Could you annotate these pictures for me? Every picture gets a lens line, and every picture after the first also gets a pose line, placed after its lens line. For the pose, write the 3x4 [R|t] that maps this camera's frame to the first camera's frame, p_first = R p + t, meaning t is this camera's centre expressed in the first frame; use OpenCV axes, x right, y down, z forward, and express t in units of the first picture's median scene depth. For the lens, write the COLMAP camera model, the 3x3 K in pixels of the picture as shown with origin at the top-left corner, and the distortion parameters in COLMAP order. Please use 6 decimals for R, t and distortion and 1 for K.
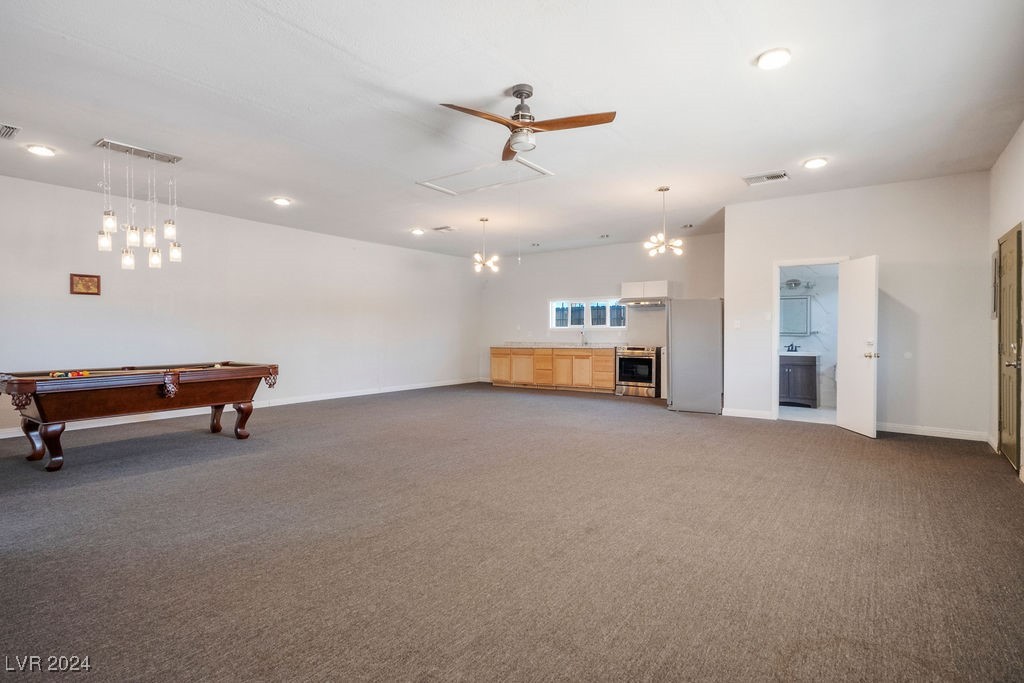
lens RADIAL K [[518.5, 0, 511.4], [0, 518.5, 325.5], [0, 0, 1]] dist [-0.000740, 0.001225]
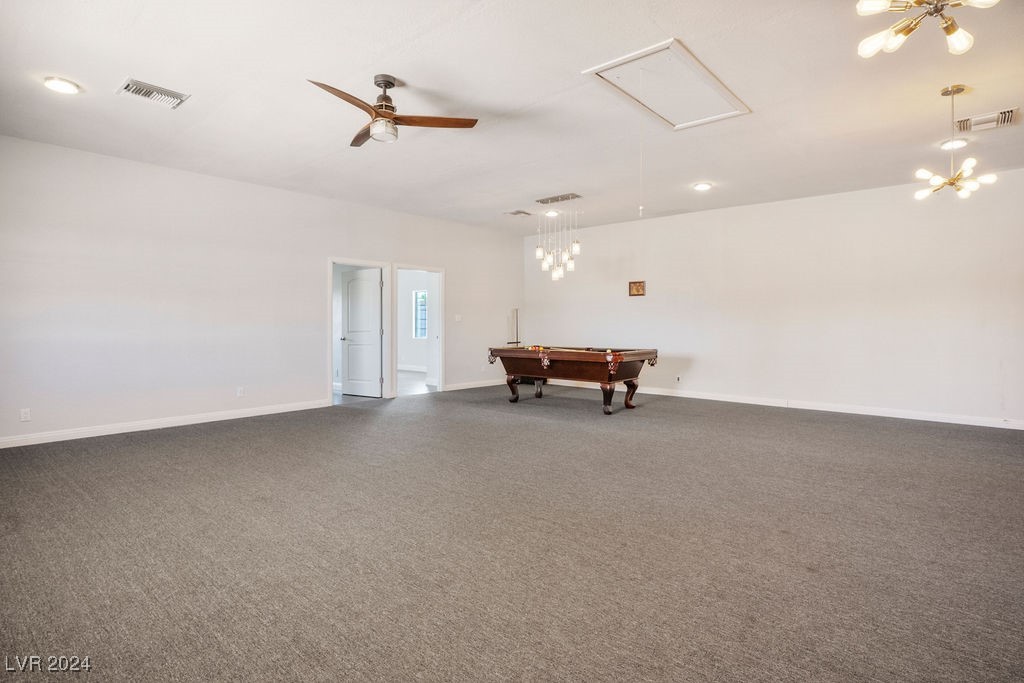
lens RADIAL K [[518.5, 0, 511.4], [0, 518.5, 325.5], [0, 0, 1]] dist [-0.000740, 0.001225]
pose [[-0.095050, 0.003346, -0.995467, 0.460225], [0.014413, 0.999894, 0.001985, 0.009183], [0.995368, -0.014159, -0.095088, 0.621447]]
